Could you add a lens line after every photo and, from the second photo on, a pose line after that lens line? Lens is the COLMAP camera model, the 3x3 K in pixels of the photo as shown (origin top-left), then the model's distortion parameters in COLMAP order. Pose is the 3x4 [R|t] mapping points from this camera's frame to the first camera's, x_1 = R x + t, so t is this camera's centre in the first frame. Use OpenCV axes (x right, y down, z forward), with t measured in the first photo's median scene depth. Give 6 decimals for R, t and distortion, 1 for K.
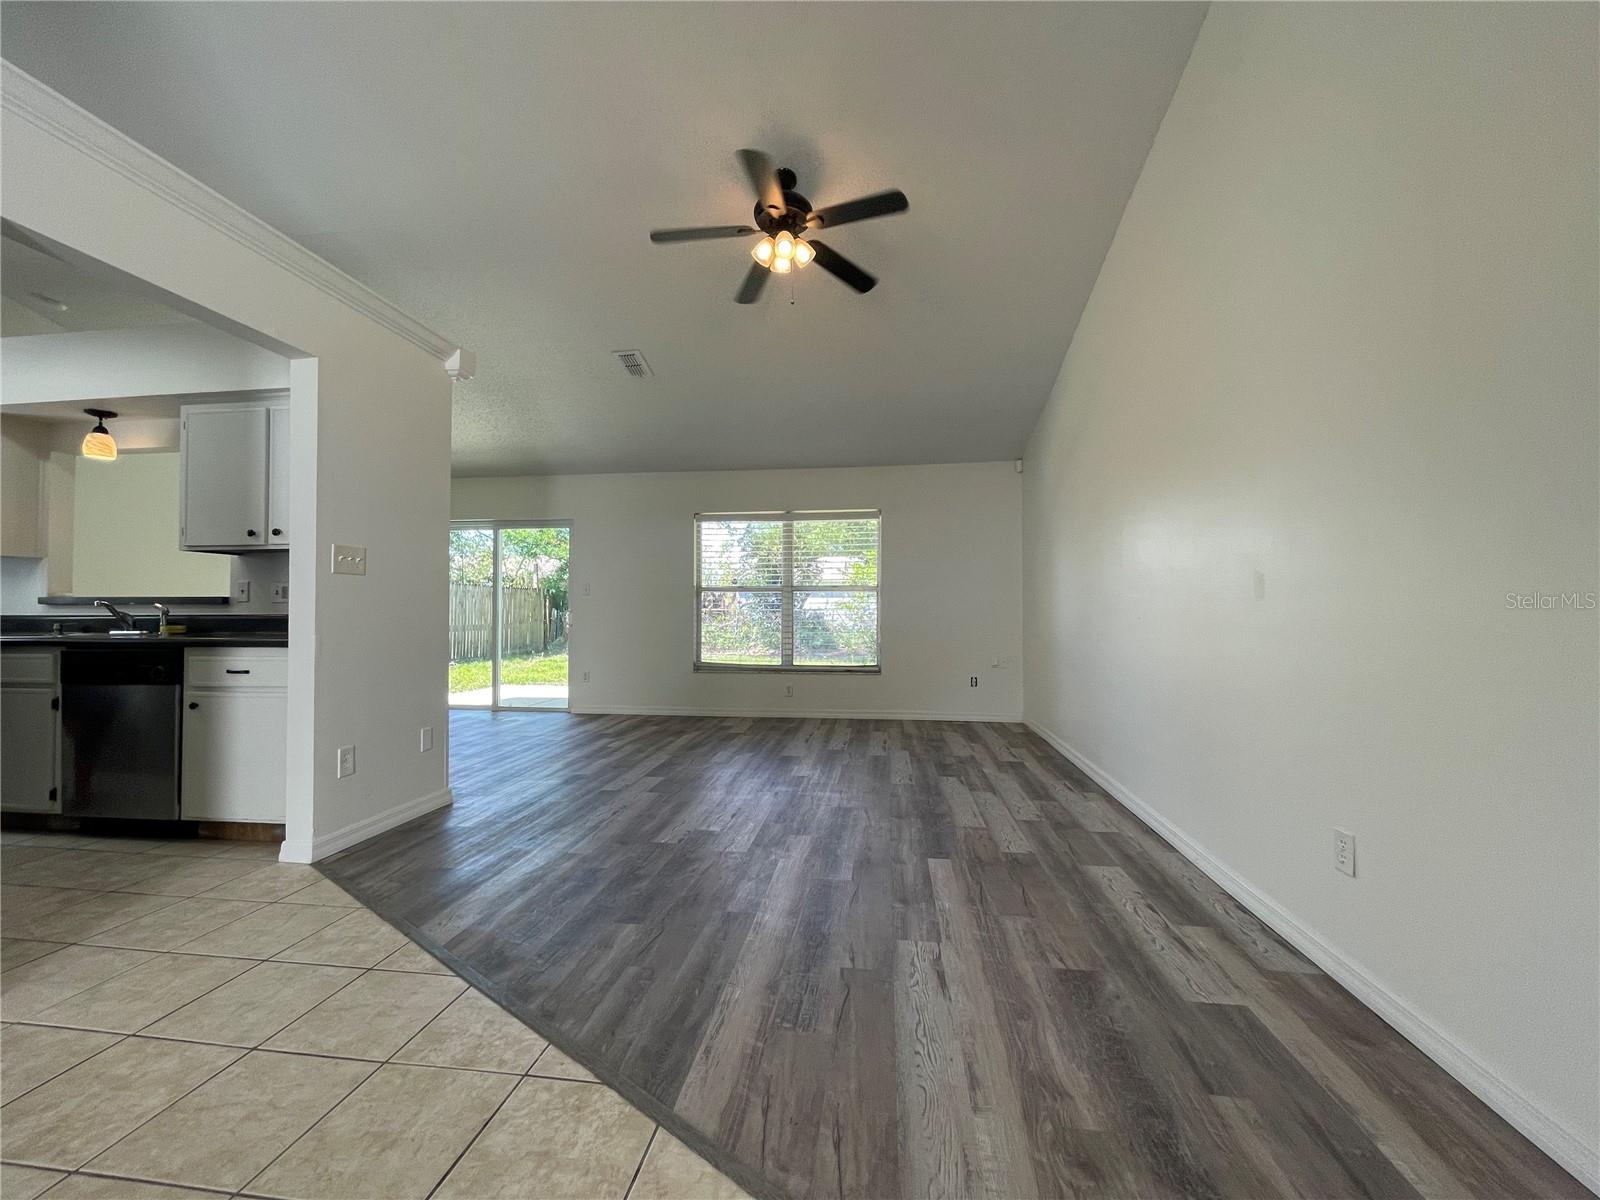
lens RADIAL K [[640.5, 0, 806.0], [0, 640.5, 606.1], [0, 0, 1]] dist [-0.000409, 0.000099]
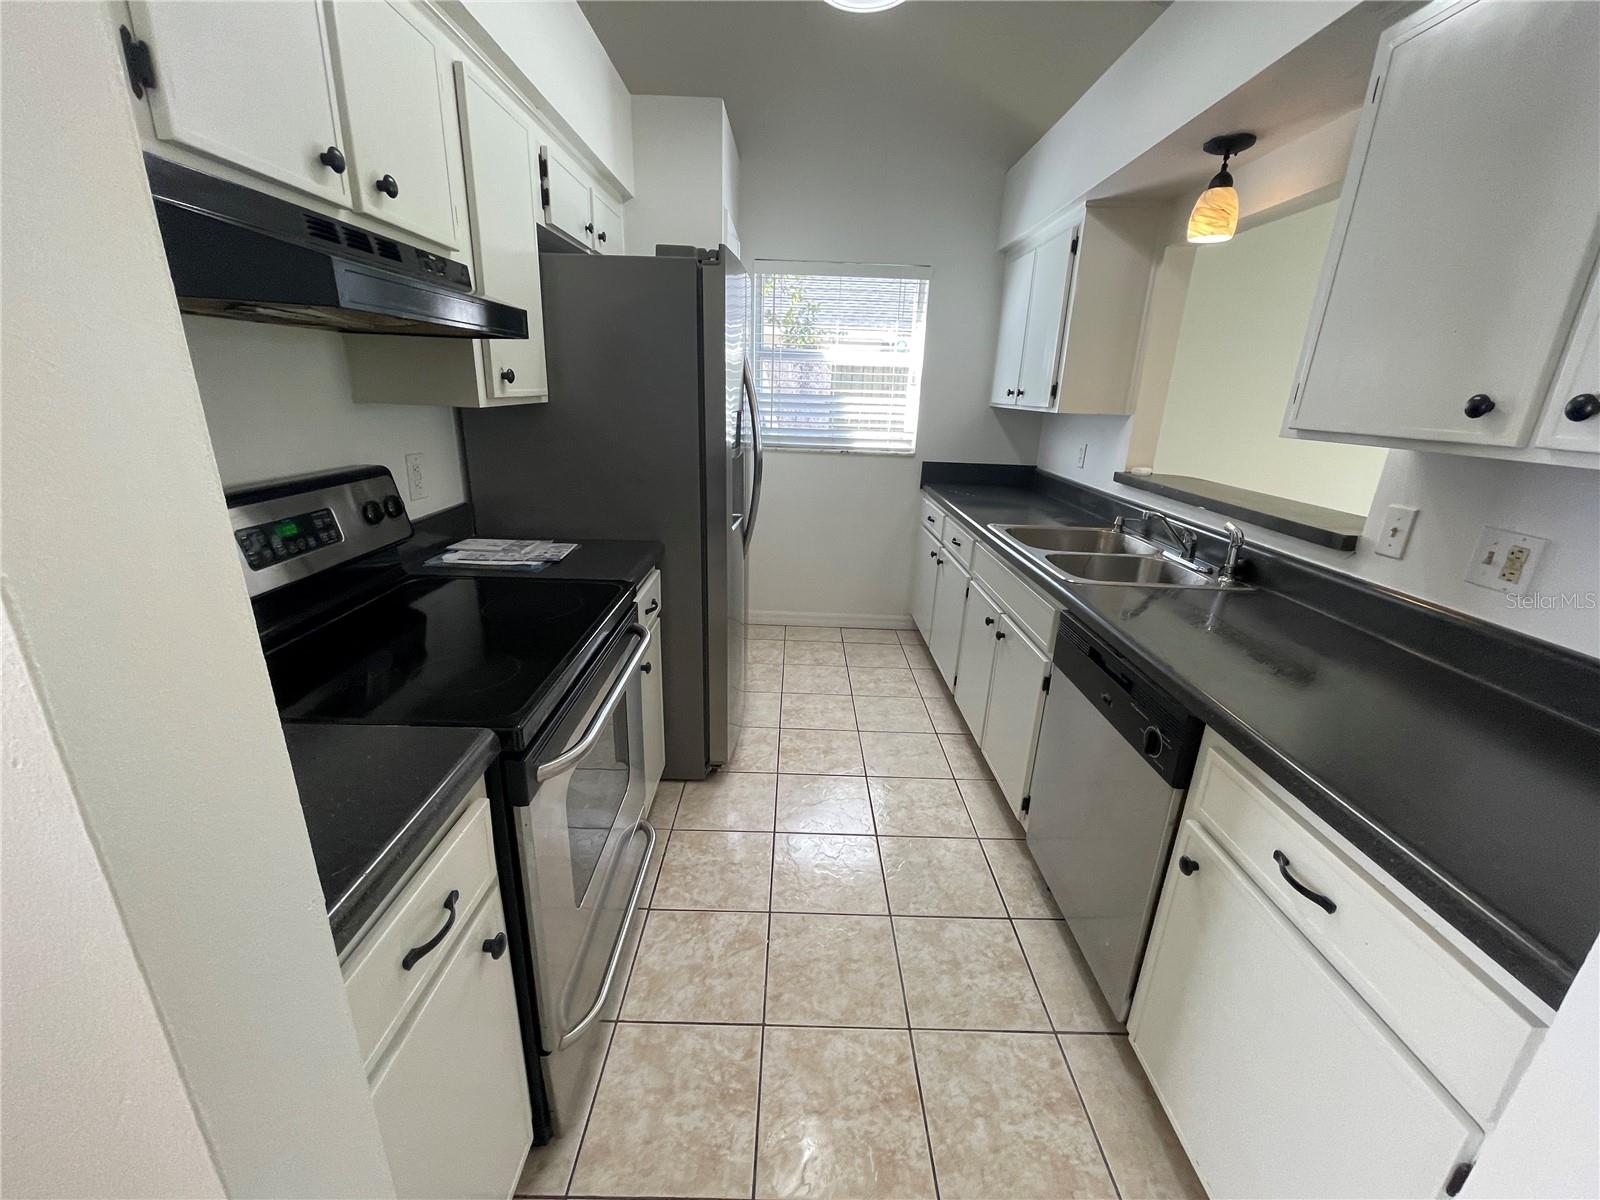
lens RADIAL K [[640.5, 0, 800.8], [0, 640.5, 602.9], [0, 0, 1]] dist [-0.000409, 0.000099]
pose [[0.129365, 0.319731, -0.938636, -0.541808], [-0.011003, 0.946994, 0.321062, -0.111284], [0.991536, -0.031206, 0.126026, 0.582142]]
